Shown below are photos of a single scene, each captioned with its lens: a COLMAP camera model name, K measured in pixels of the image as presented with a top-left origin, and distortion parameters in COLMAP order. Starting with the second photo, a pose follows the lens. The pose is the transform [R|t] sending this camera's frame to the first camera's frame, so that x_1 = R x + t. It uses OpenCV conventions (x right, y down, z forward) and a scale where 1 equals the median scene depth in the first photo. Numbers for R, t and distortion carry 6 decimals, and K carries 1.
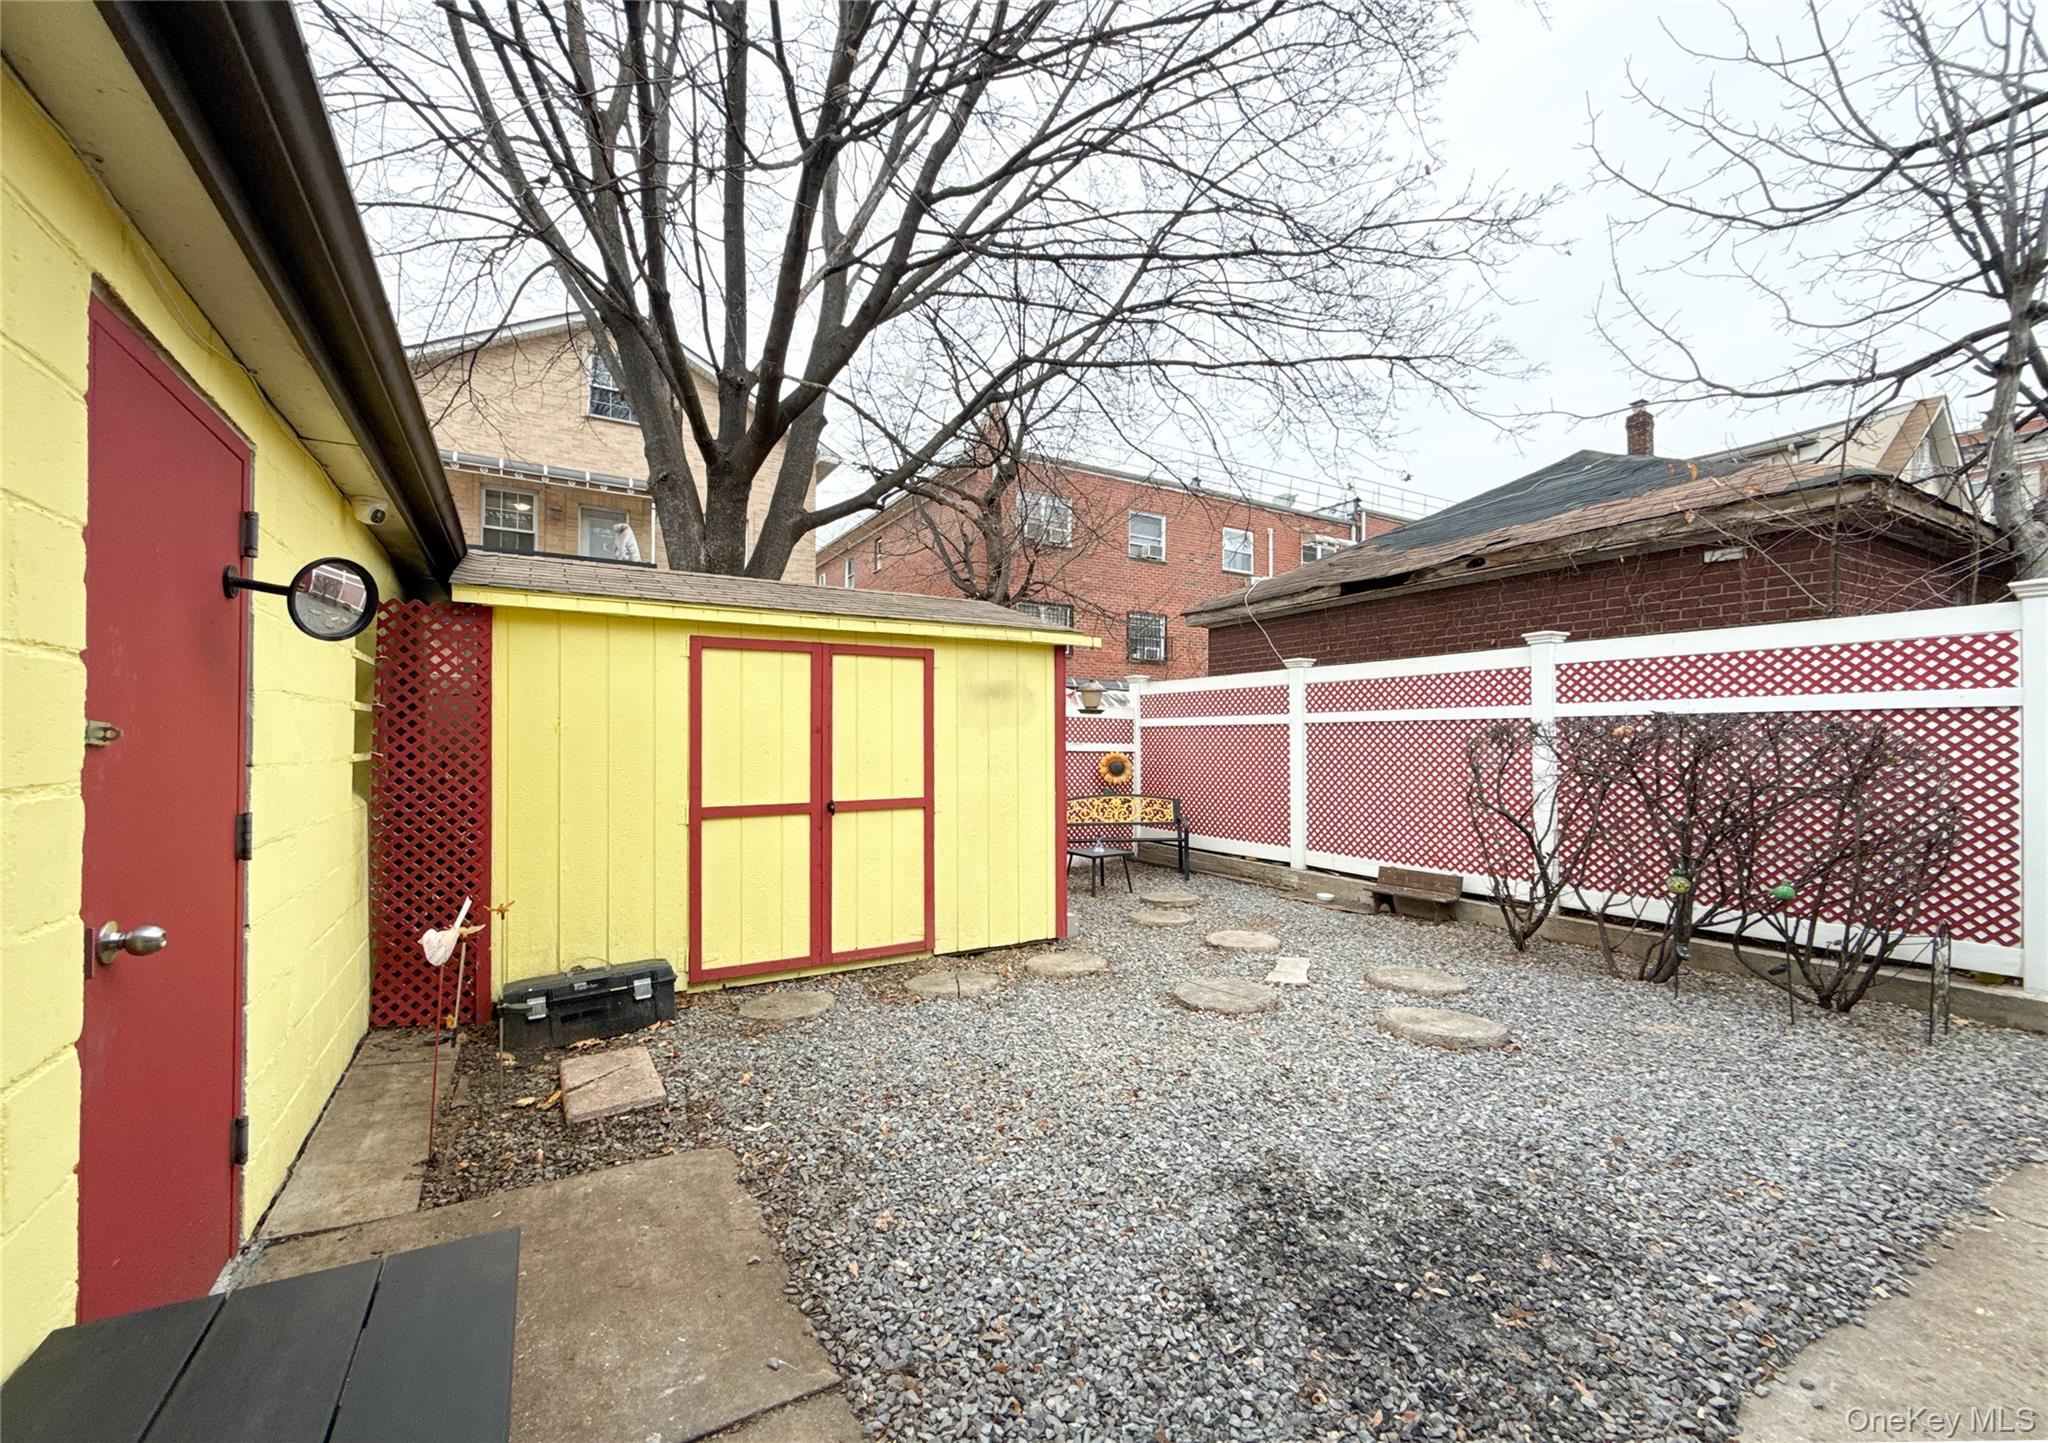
lens RADIAL K [[869.5, 0, 1002.5], [0, 869.5, 732.1], [0, 0, 1]] dist [-0.000519, 0.000112]
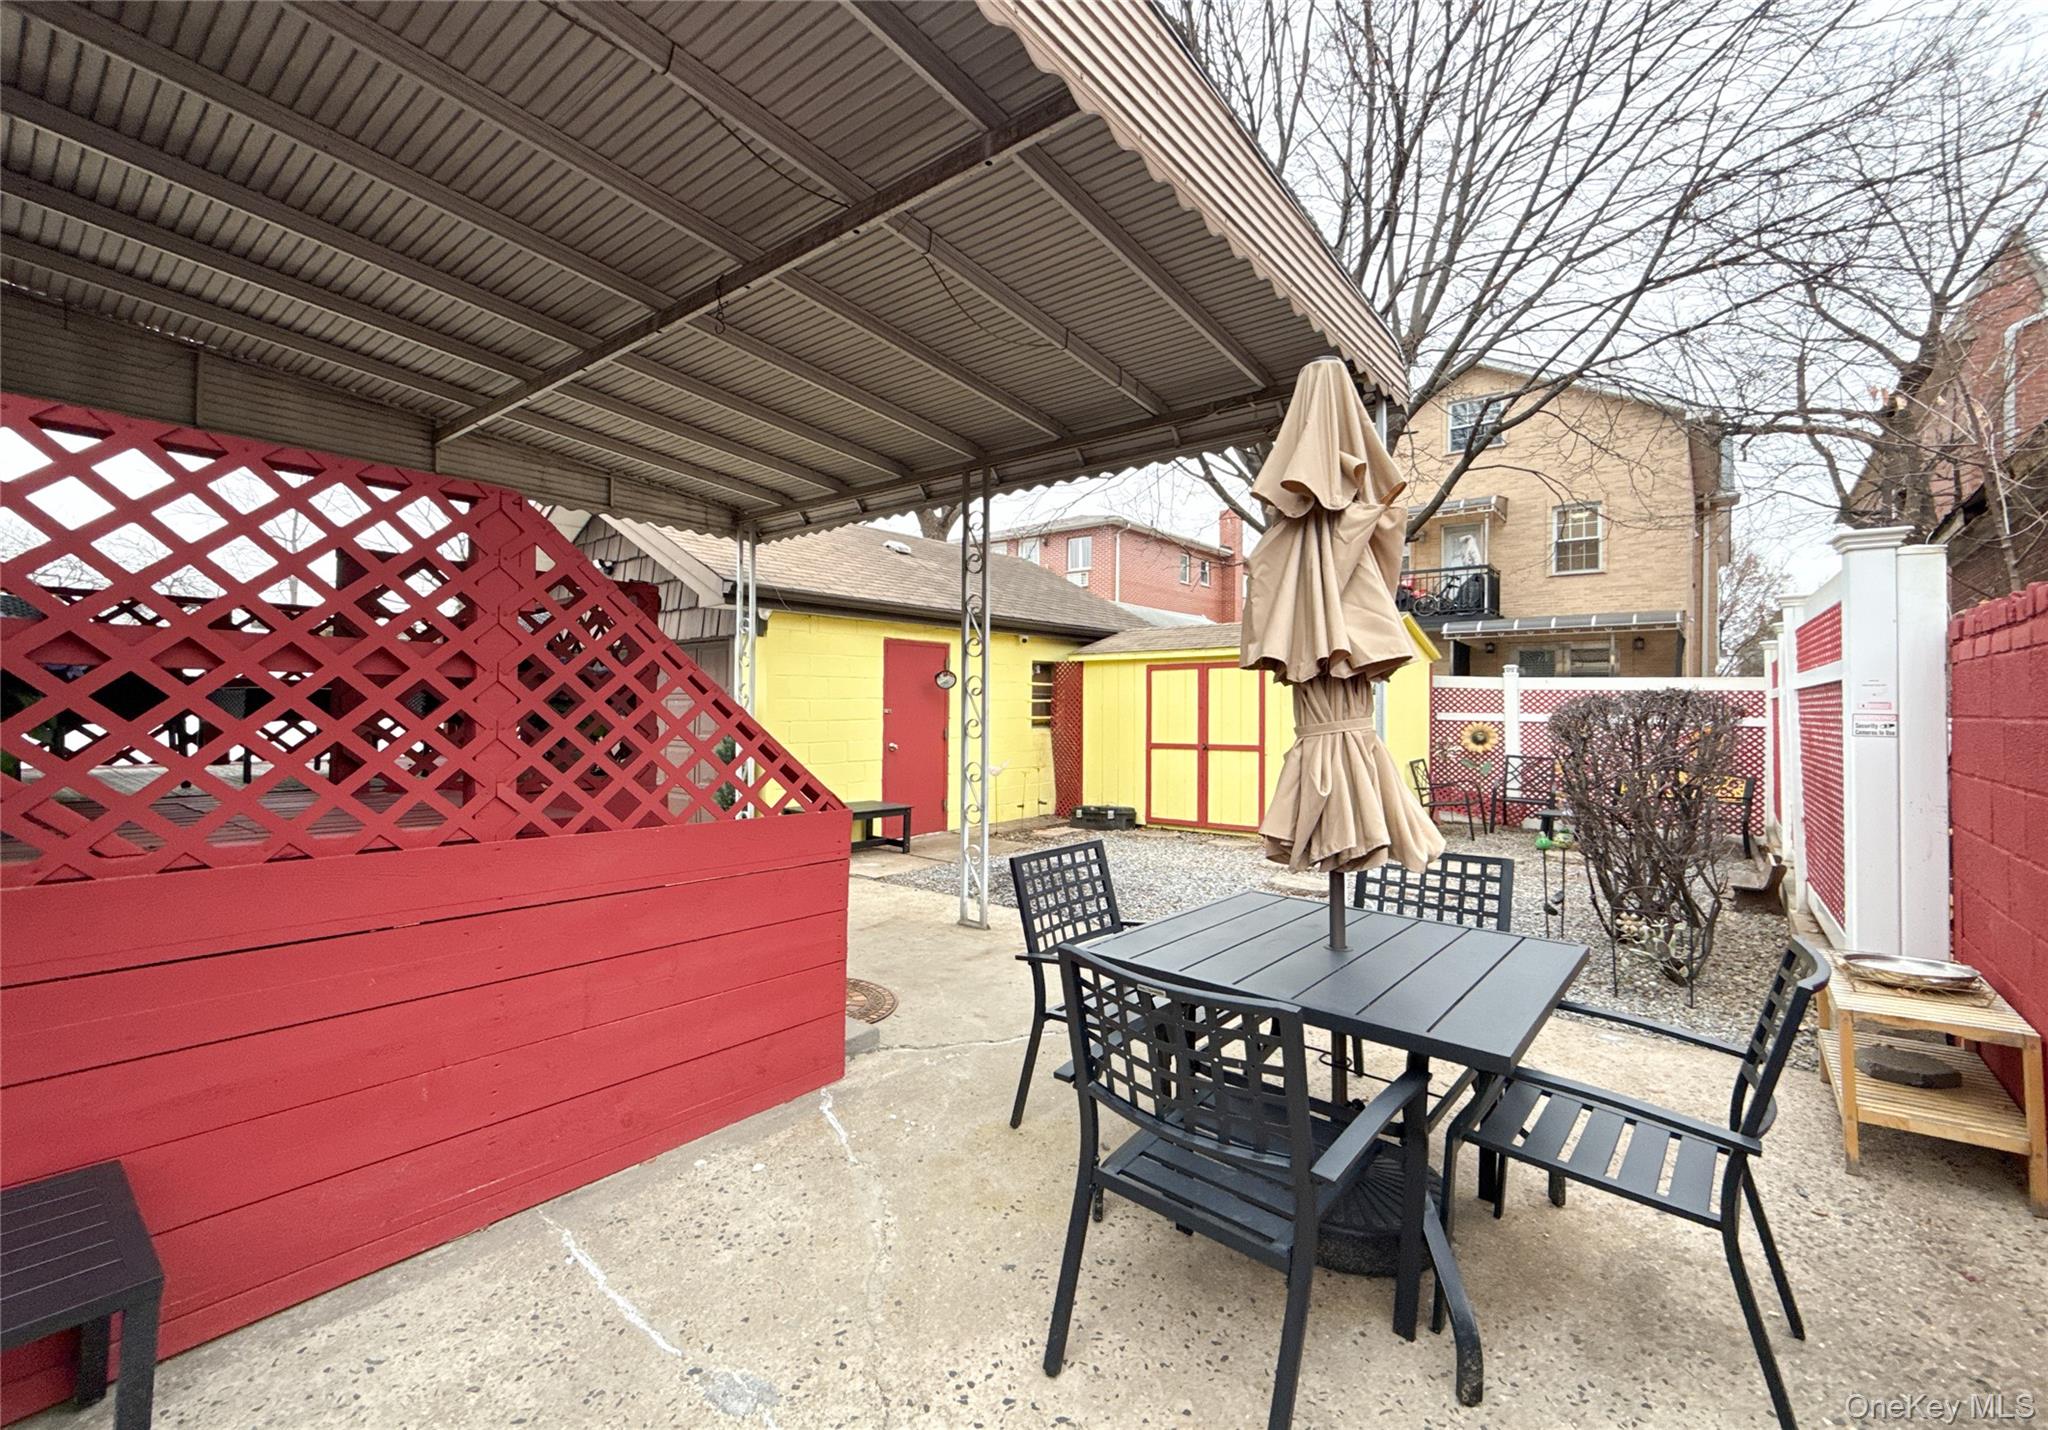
lens RADIAL K [[811.9, 0, 987.1], [0, 811.9, 709.6], [0, 0, 1]] dist [0.000167, 0.000039]
pose [[0.338659, -0.000271, -0.940909, 1.303832], [0.006792, 0.999975, 0.002157, -0.004656], [0.940885, -0.007121, 0.338652, -0.074403]]
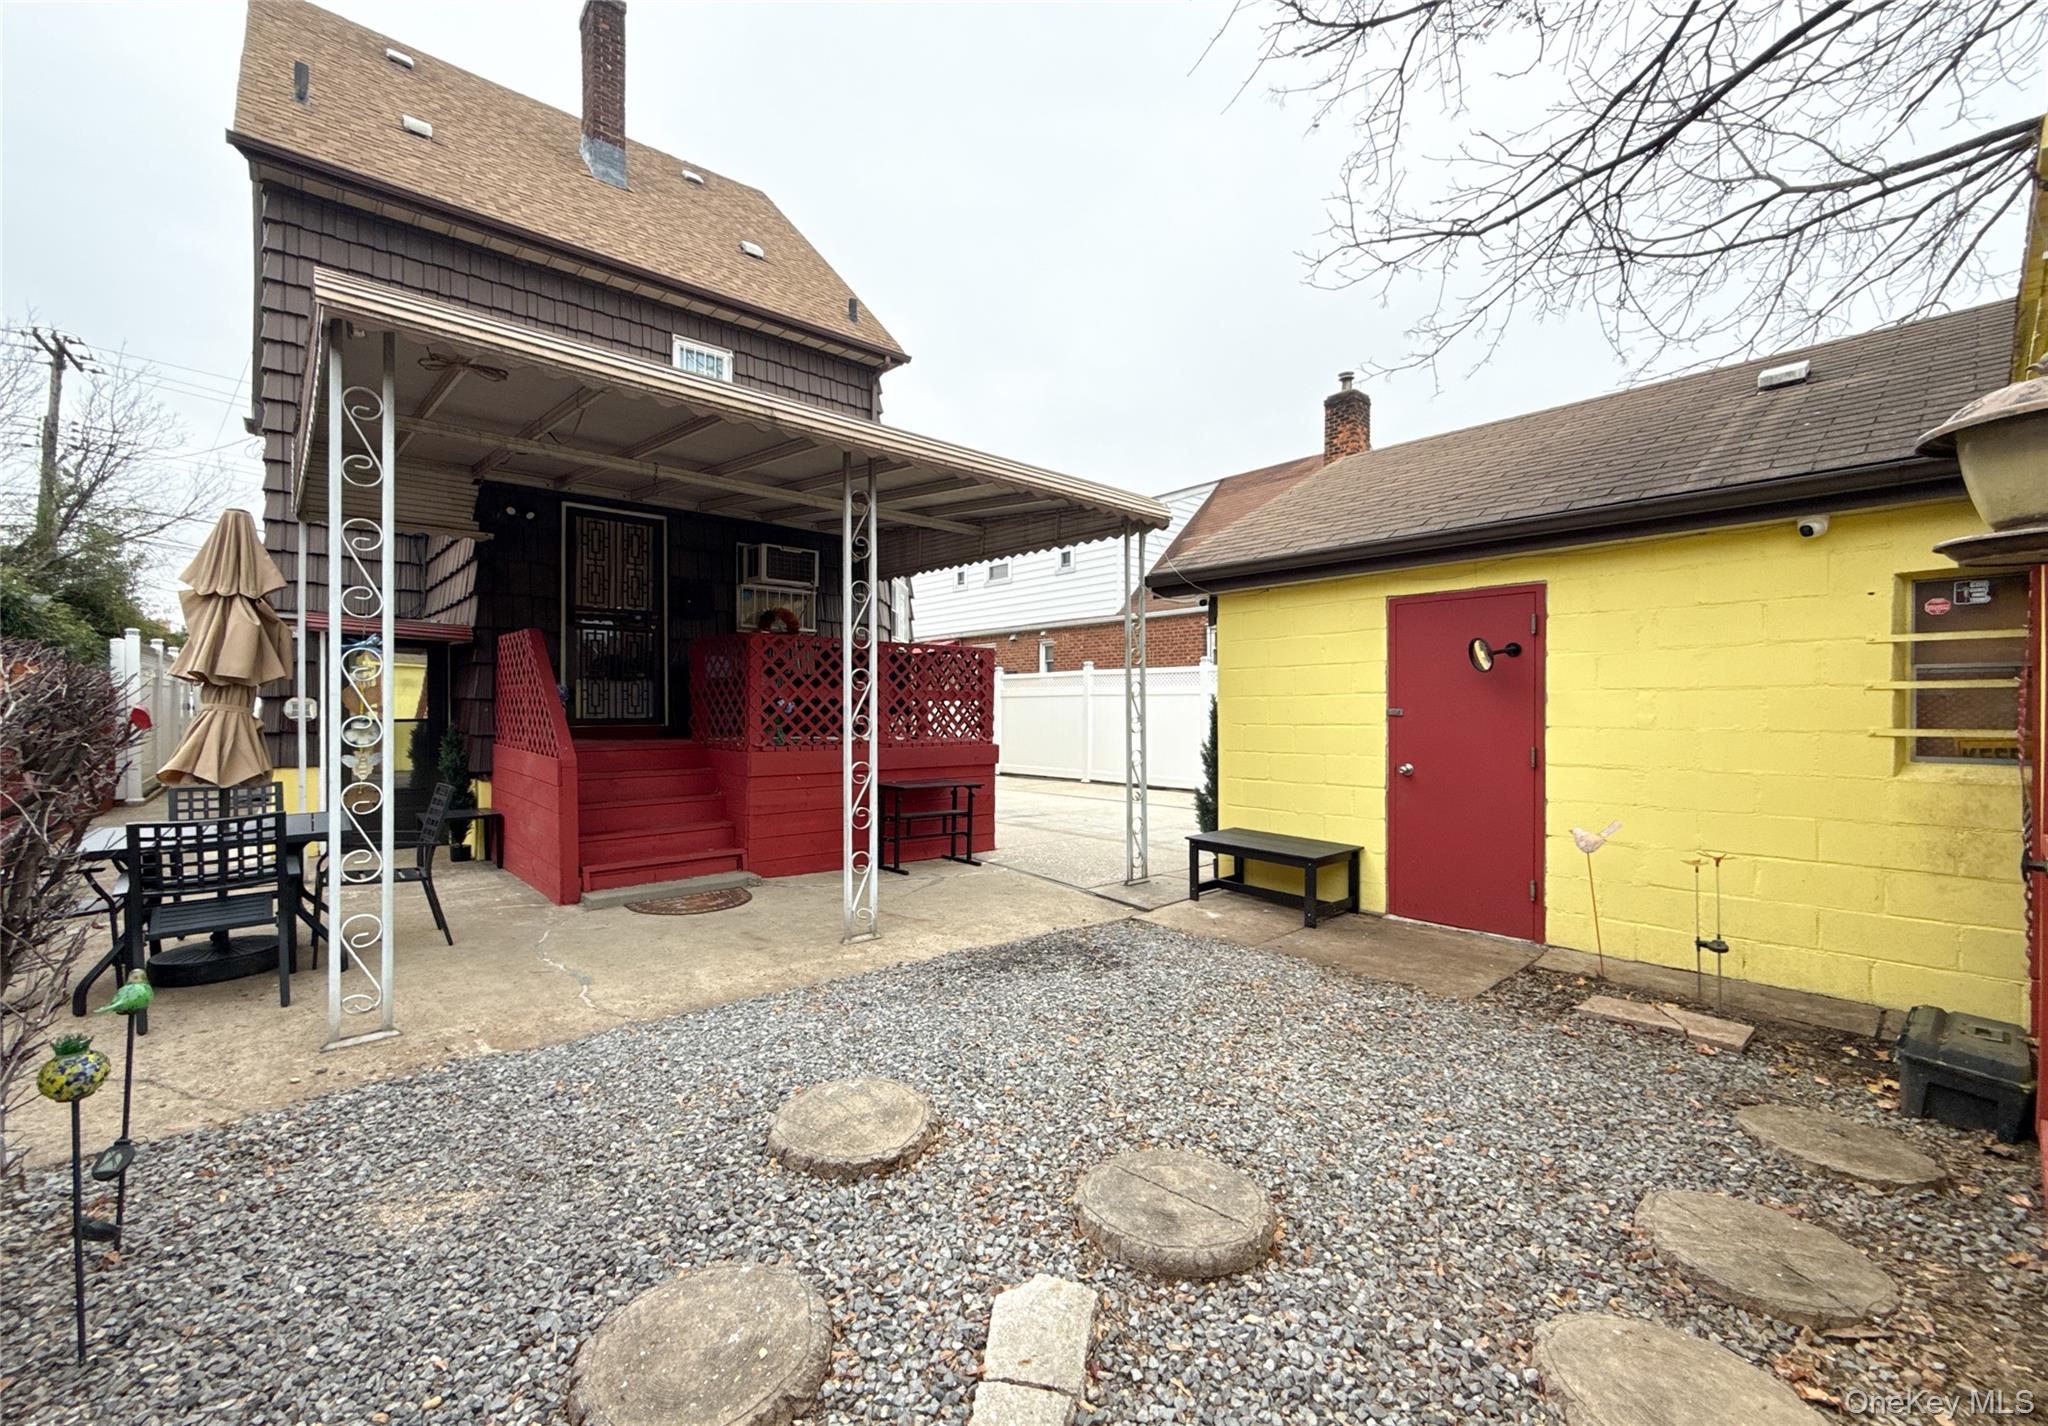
lens RADIAL K [[852.6, 0, 1029.4], [0, 852.6, 710.7], [0, 0, 1]] dist [0.003113, 0.000563]
pose [[-0.971297, -0.007071, -0.237764, 0.401465], [-0.004851, 0.999939, -0.009923, 0.012557], [0.237819, -0.008485, -0.971272, 1.272255]]
